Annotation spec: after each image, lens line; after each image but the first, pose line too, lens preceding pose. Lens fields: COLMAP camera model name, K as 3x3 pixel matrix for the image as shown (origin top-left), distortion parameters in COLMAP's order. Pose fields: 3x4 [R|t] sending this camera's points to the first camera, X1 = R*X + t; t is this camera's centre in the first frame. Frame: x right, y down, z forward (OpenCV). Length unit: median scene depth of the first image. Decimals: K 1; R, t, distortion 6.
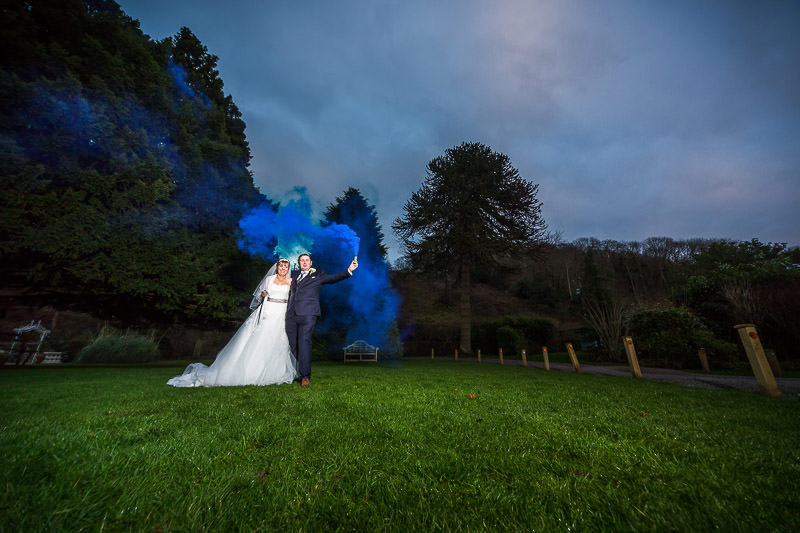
lens RADIAL K [[273.4, 0, 401.9], [0, 273.4, 268.5], [0, 0, 1]] dist [-0.001335, -0.000147]
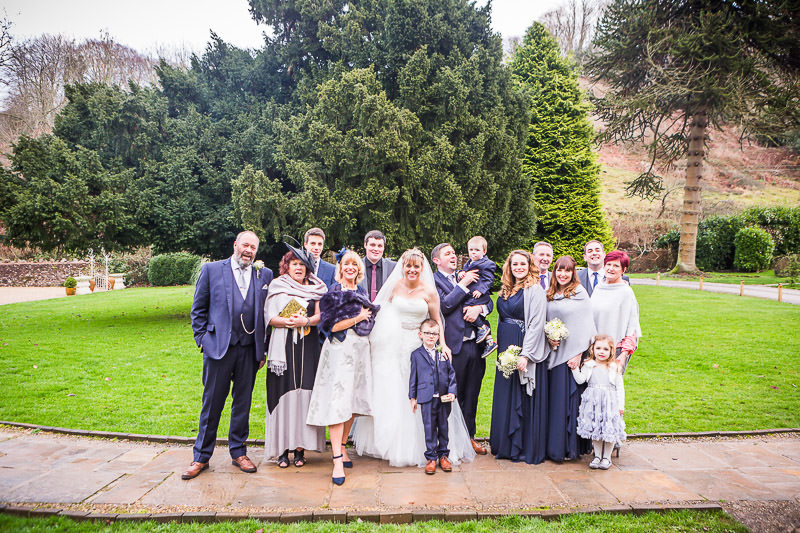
lens RADIAL K [[598.5, 0, 400.0], [0, 598.5, 266.5], [0, 0, 1]] dist [-0.003067, -0.001093]
pose [[0.993729, -0.002626, -0.111789, -0.346564], [0.039515, 0.943471, 0.329092, -0.236766], [0.104605, -0.331446, 0.937657, -0.482604]]
